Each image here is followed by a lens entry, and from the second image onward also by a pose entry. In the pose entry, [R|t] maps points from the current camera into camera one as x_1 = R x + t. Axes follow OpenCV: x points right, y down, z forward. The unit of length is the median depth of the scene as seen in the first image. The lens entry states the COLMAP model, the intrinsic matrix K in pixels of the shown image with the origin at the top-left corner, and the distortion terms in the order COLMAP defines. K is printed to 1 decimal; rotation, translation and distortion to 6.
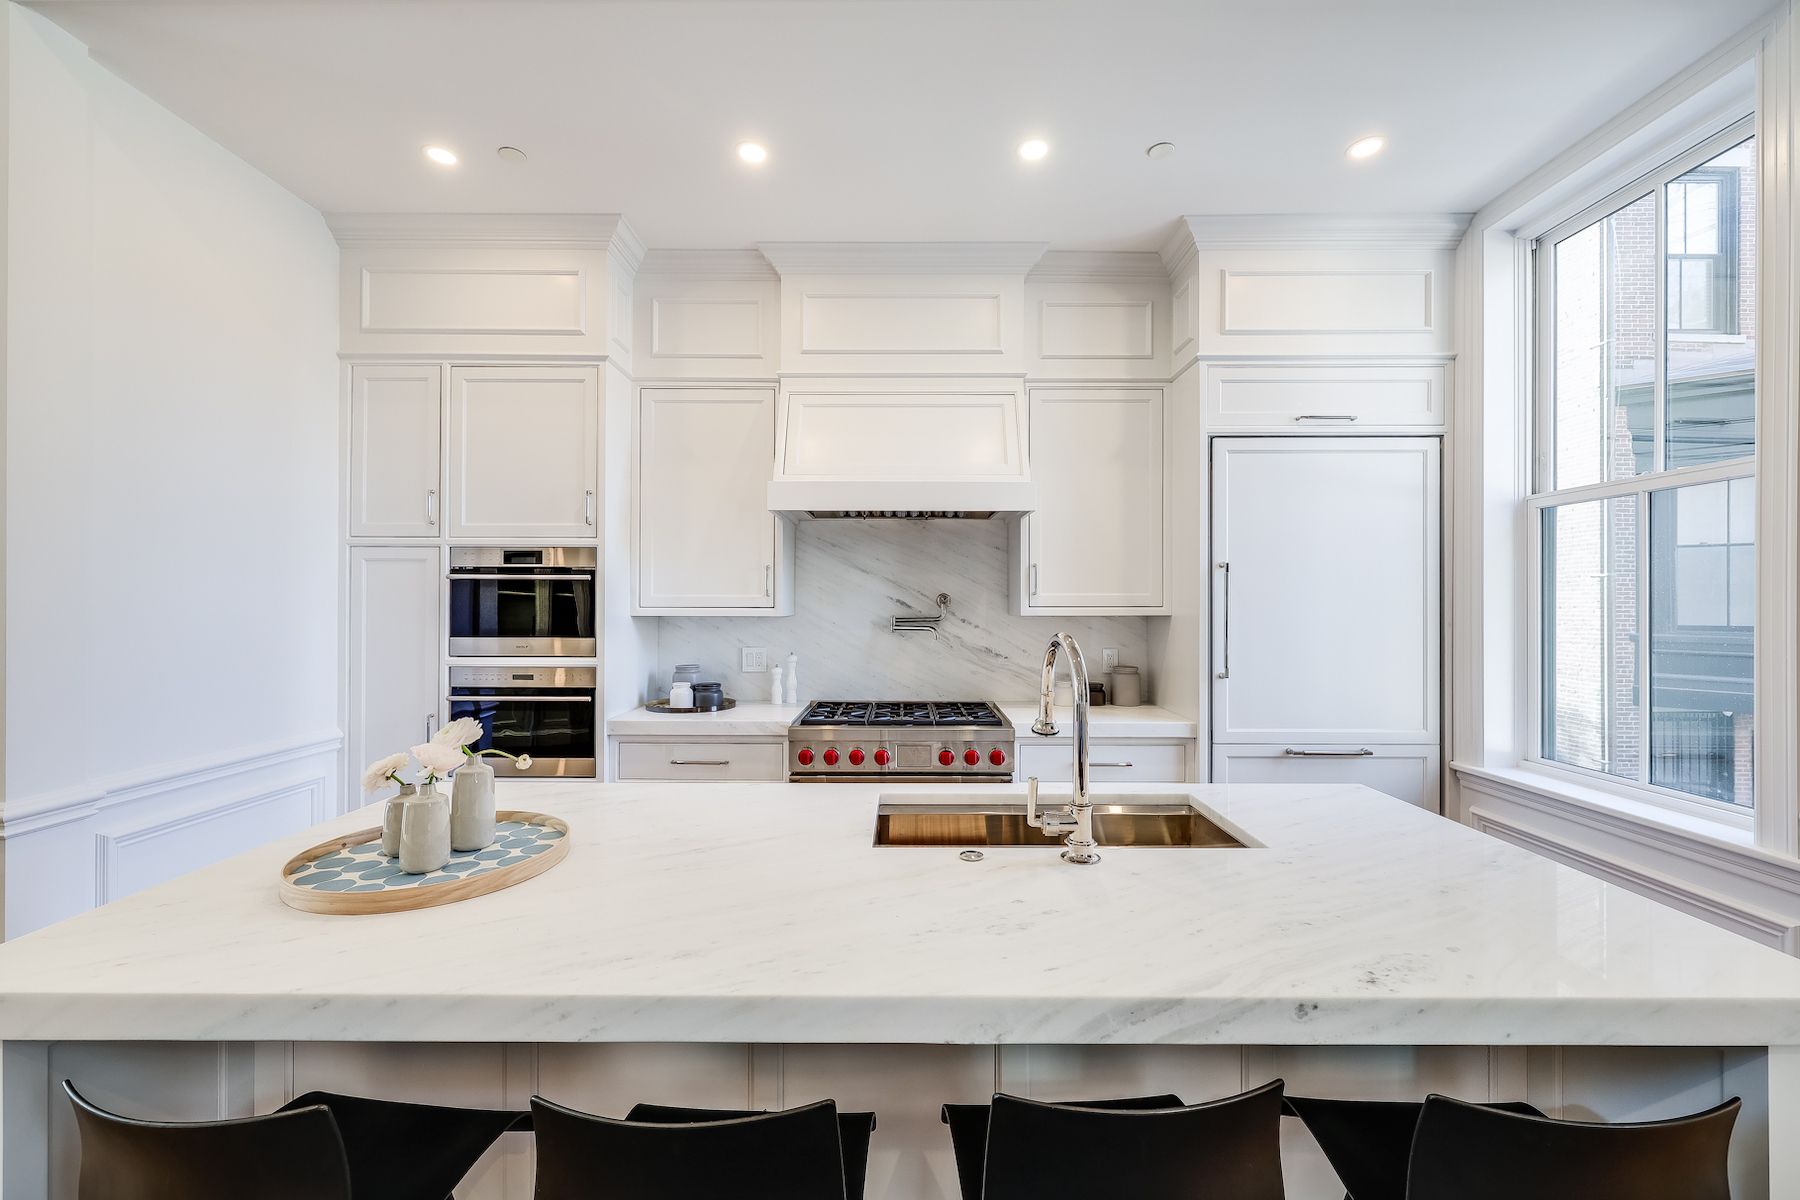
lens RADIAL K [[730.0, 0, 900.0], [0, 730.0, 600.0], [0, 0, 1]] dist [0.001613, 0.000121]
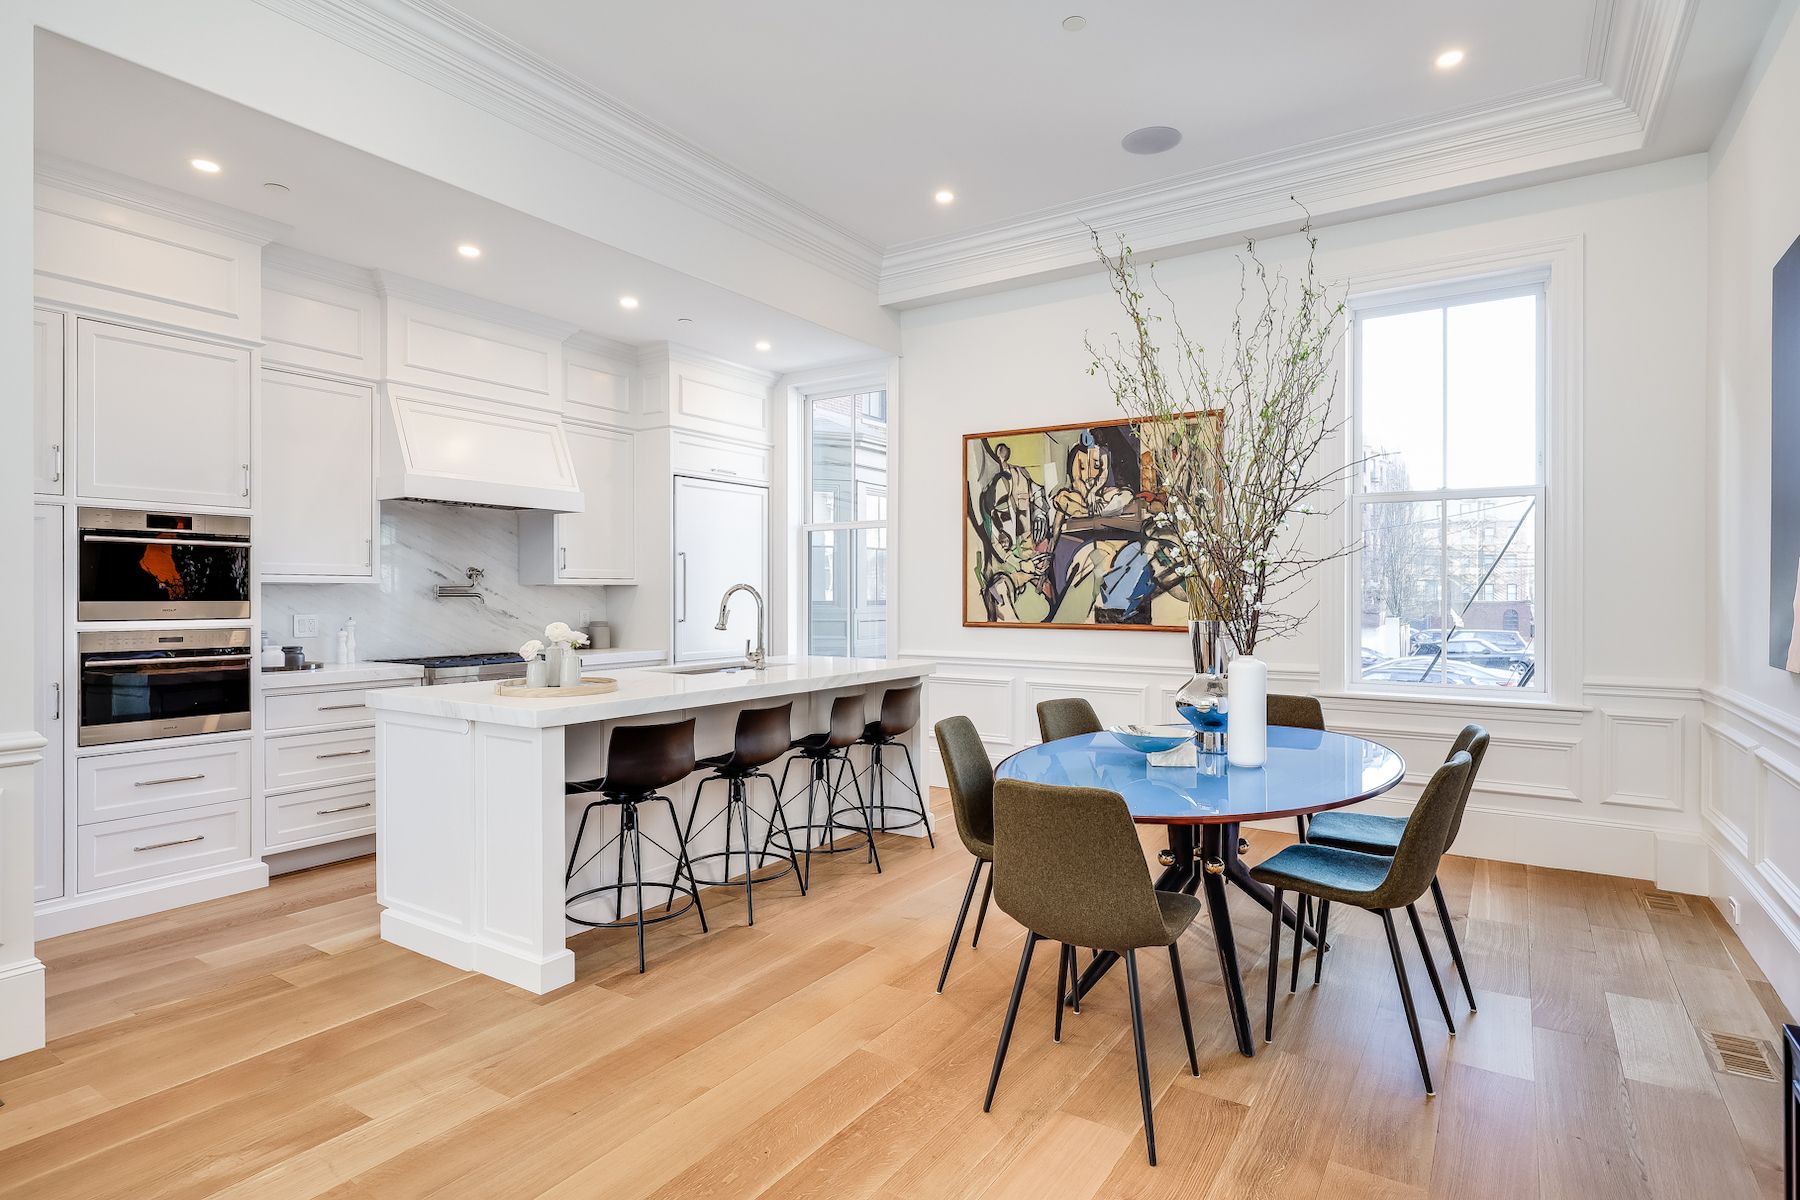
lens RADIAL K [[929.8, 0, 900.0], [0, 929.8, 600.0], [0, 0, 1]] dist [-0.000267, -0.000306]
pose [[0.546616, -0.007396, 0.837351, -1.039615], [-0.002299, 0.999944, 0.010333, 0.033877], [-0.837380, -0.007573, 0.546568, -0.561428]]
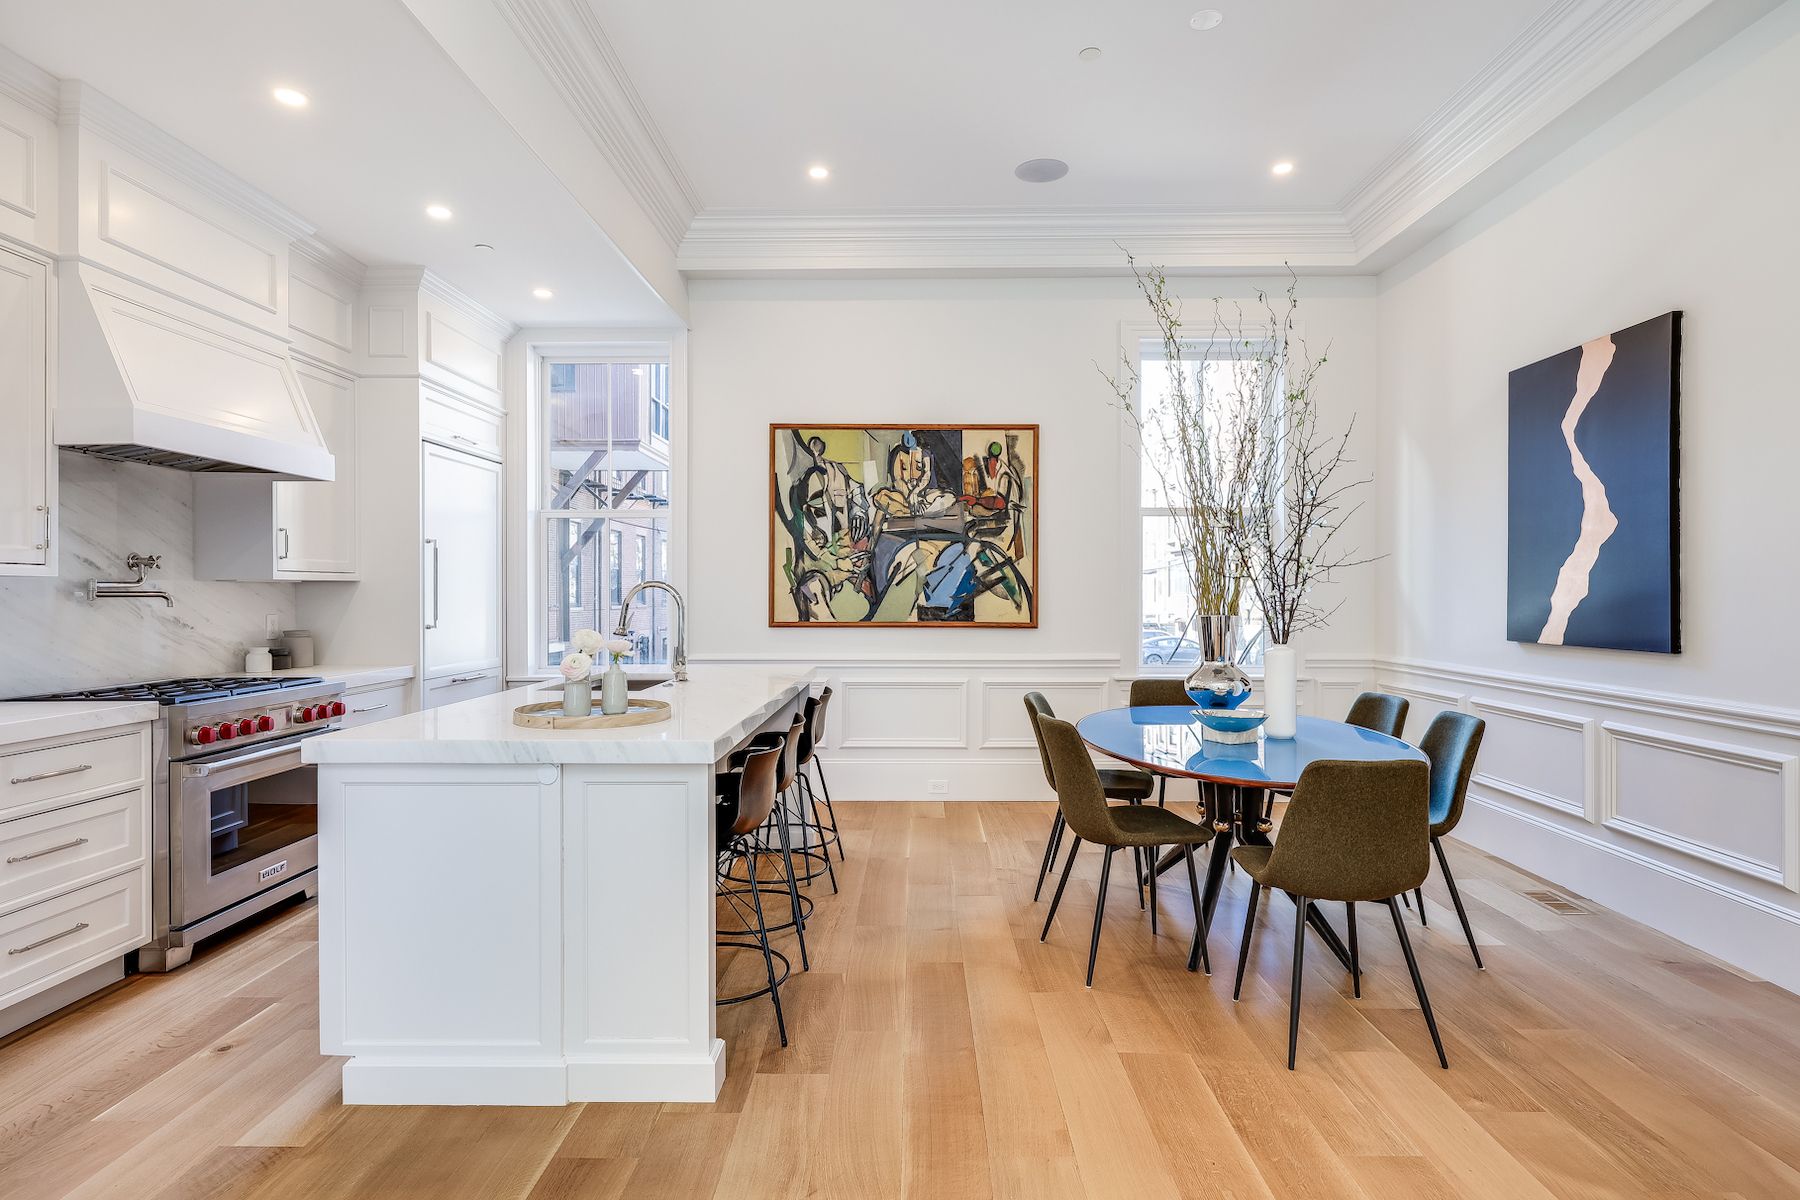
lens RADIAL K [[949.0, 0, 900.0], [0, 949.0, 600.0], [0, 0, 1]] dist [0.001217, -0.000363]
pose [[0.014747, -0.009989, 0.999841, -1.213562], [-0.003454, 0.999944, 0.010041, 0.036289], [-0.999885, -0.003601, 0.014711, 0.140171]]
